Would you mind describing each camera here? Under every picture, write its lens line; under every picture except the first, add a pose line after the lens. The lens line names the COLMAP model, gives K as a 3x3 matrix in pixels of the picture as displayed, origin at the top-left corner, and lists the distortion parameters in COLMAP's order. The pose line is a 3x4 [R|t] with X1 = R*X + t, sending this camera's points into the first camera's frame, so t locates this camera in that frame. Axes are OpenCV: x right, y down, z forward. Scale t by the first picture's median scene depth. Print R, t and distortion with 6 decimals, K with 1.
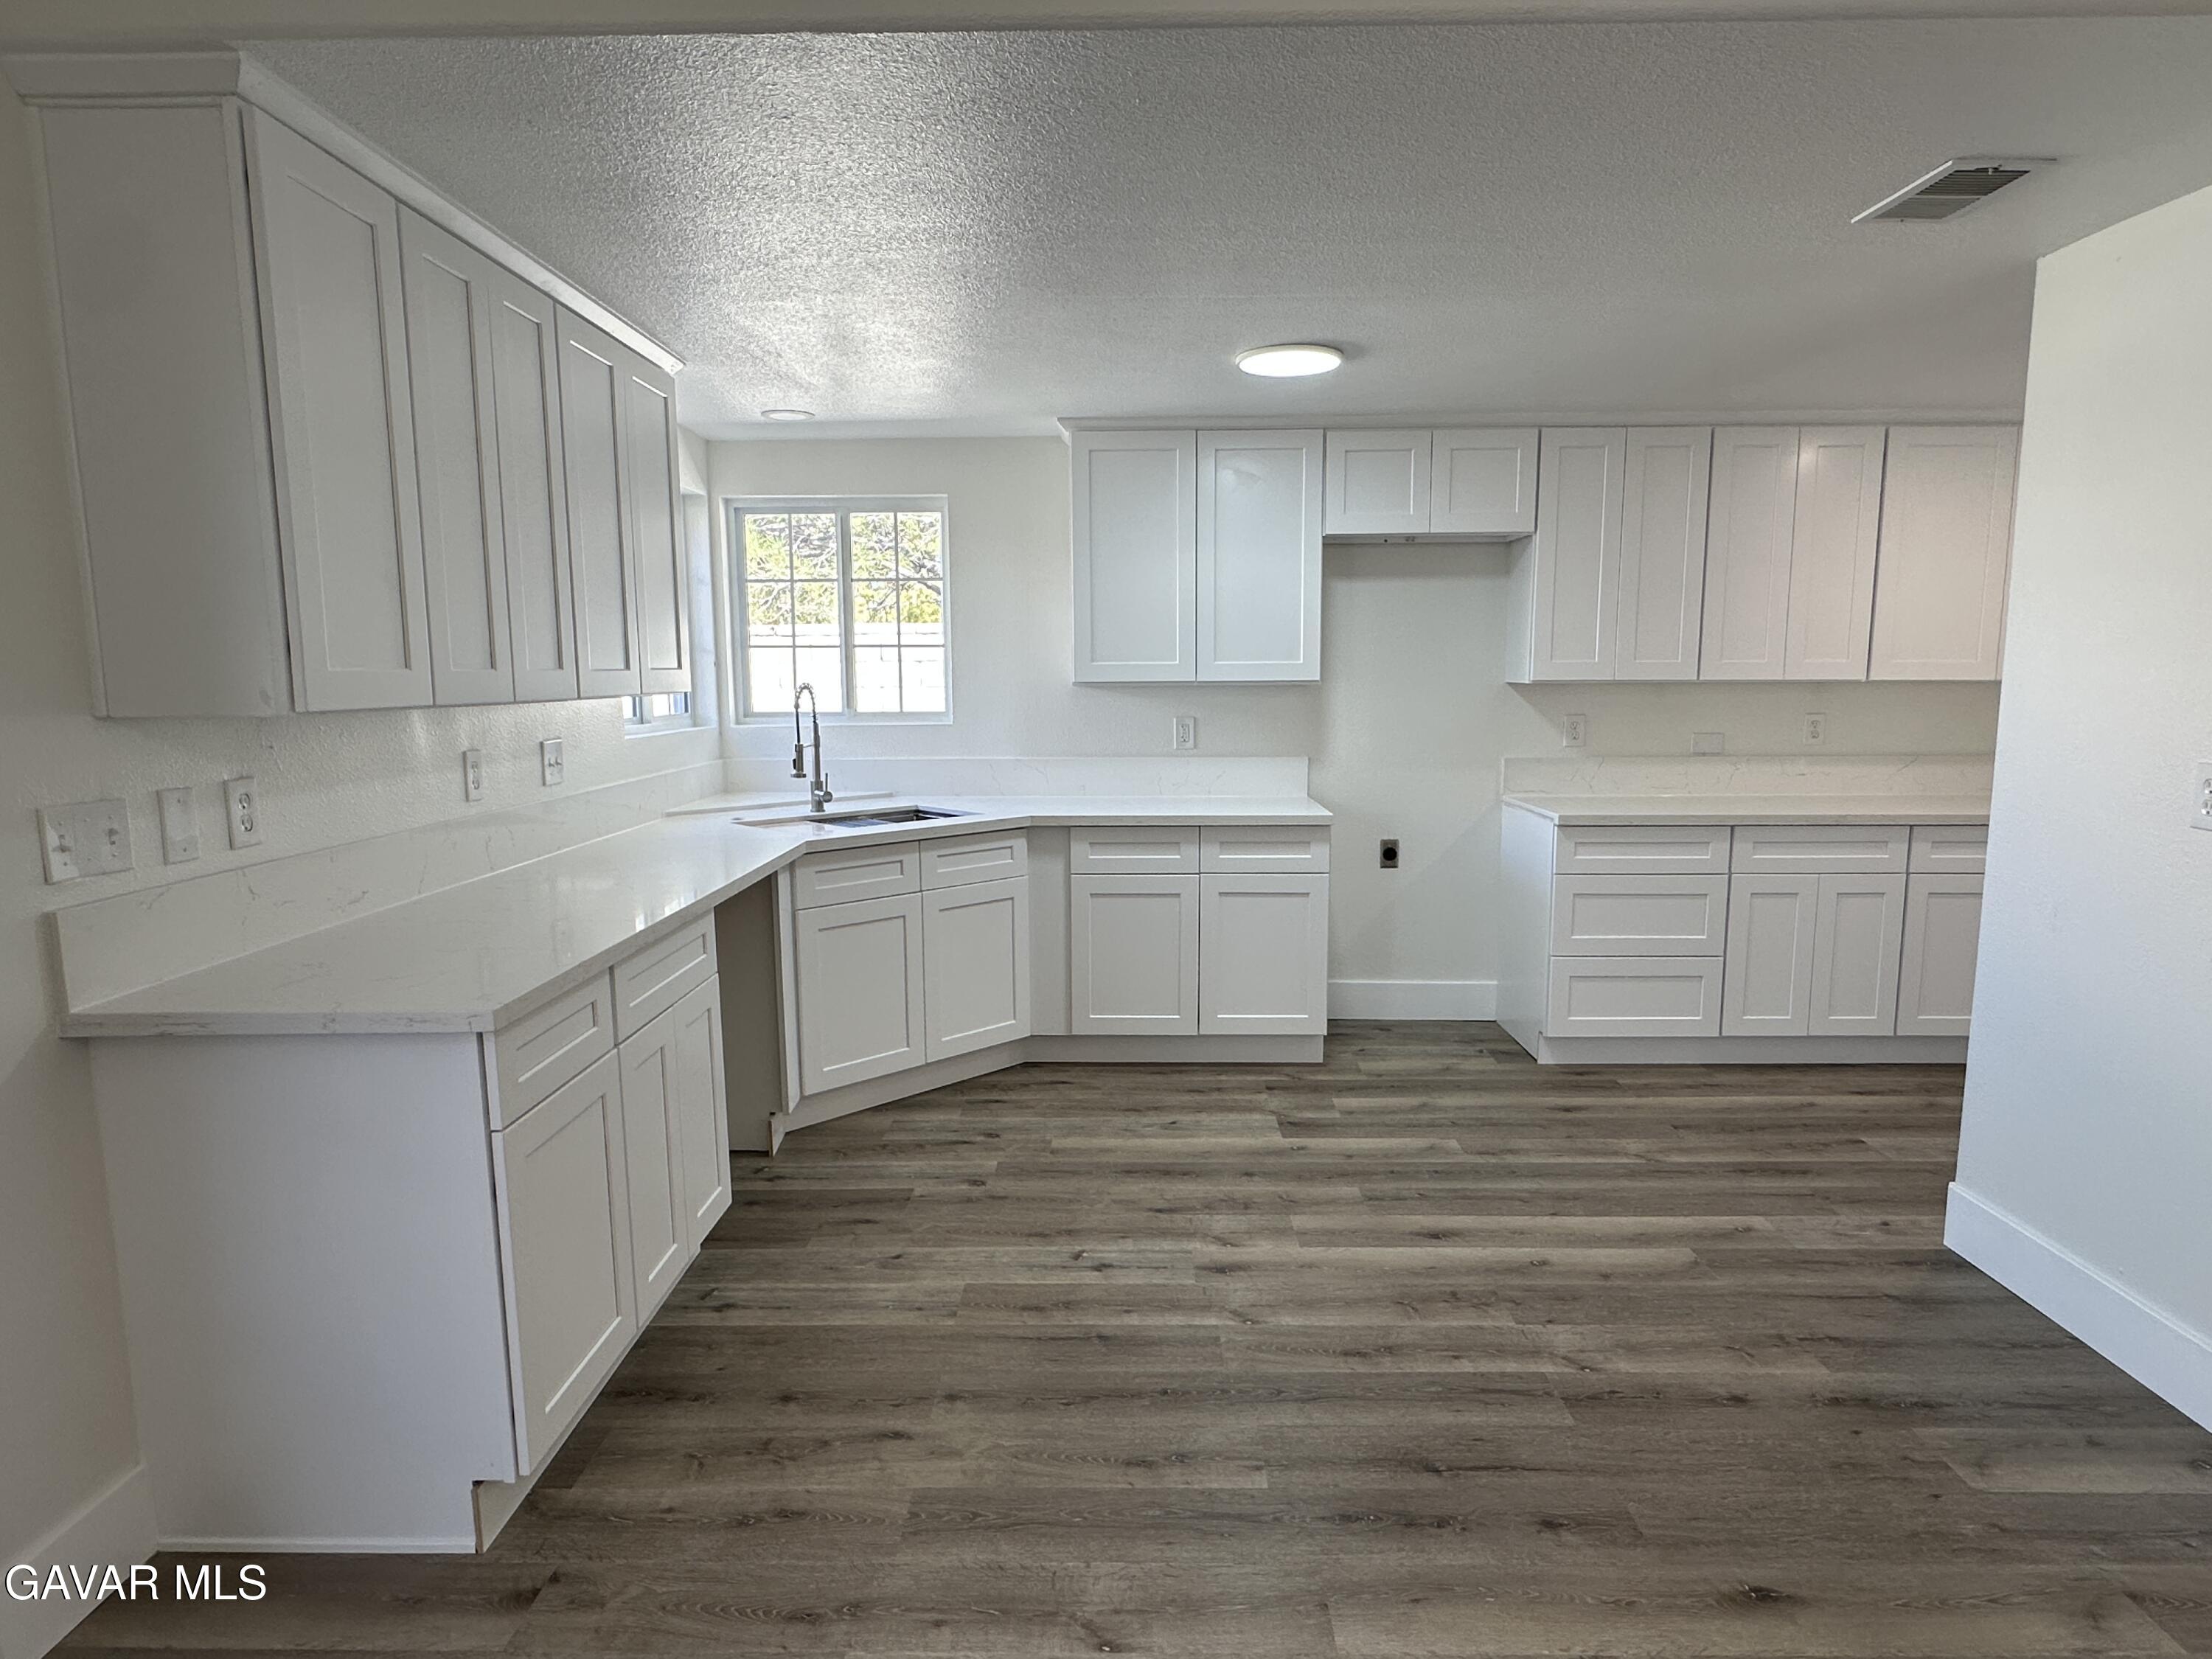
lens RADIAL K [[1200.5, 0, 1133.2], [0, 1200.5, 835.1], [0, 0, 1]] dist [-0.004579, 0.000320]
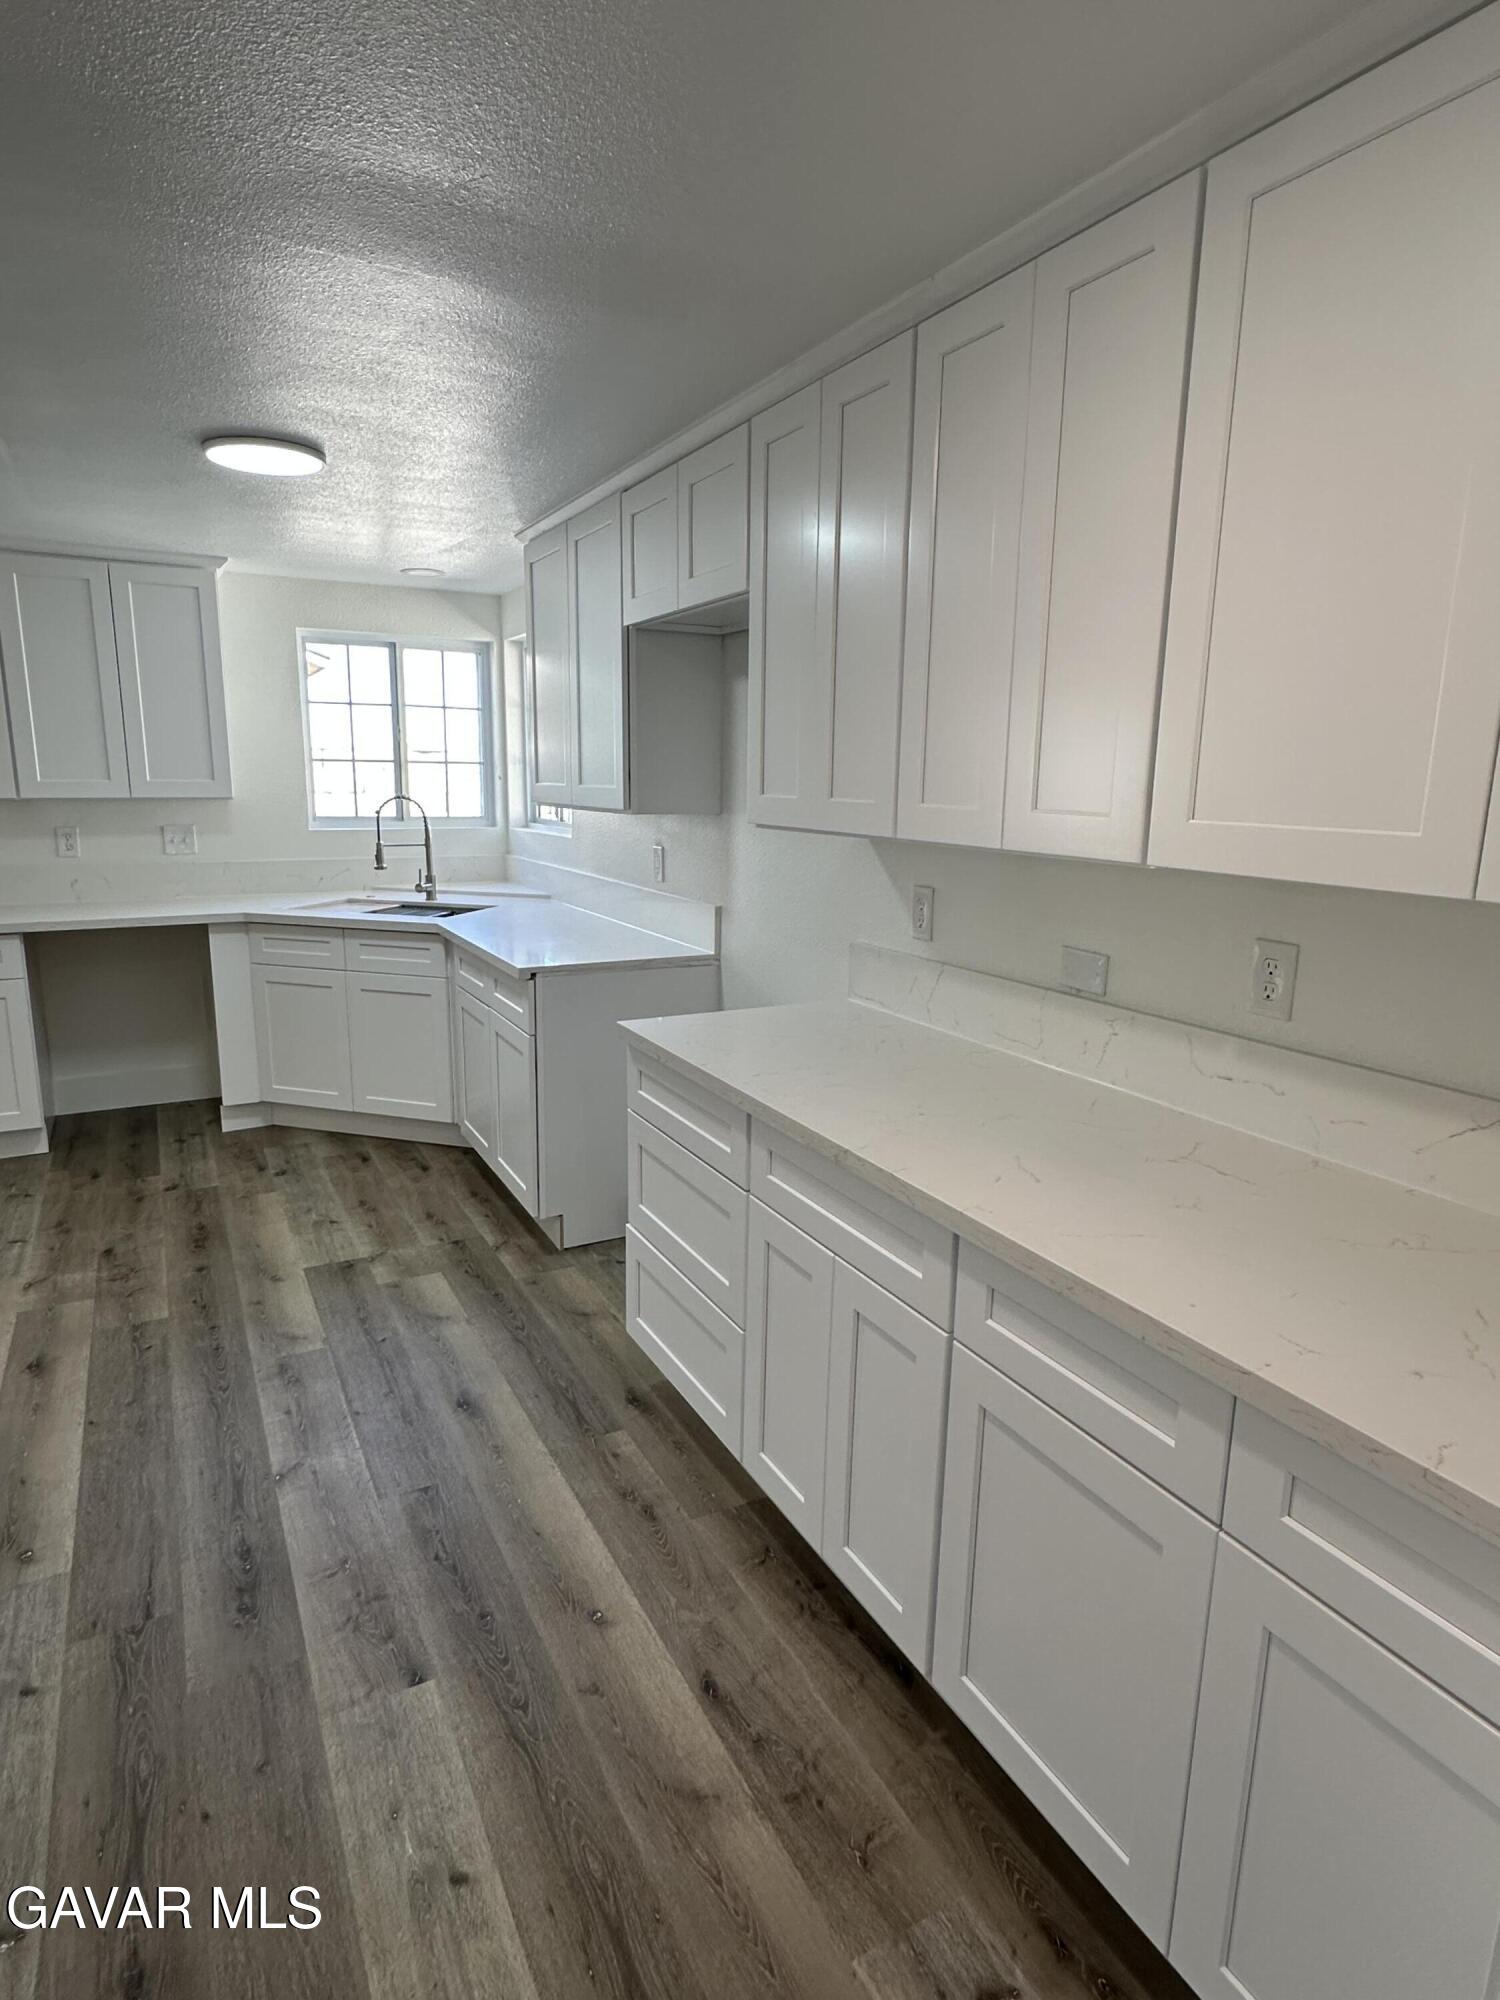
lens RADIAL K [[1085.4, 0, 735.0], [0, 1085.4, 995.9], [0, 0, 1]] dist [-0.004579, 0.000320]
pose [[0.499233, 0.186860, -0.846079, 0.996212], [-0.134157, 0.981363, 0.137578, -0.137403], [0.856019, 0.044824, 0.514997, 0.812573]]
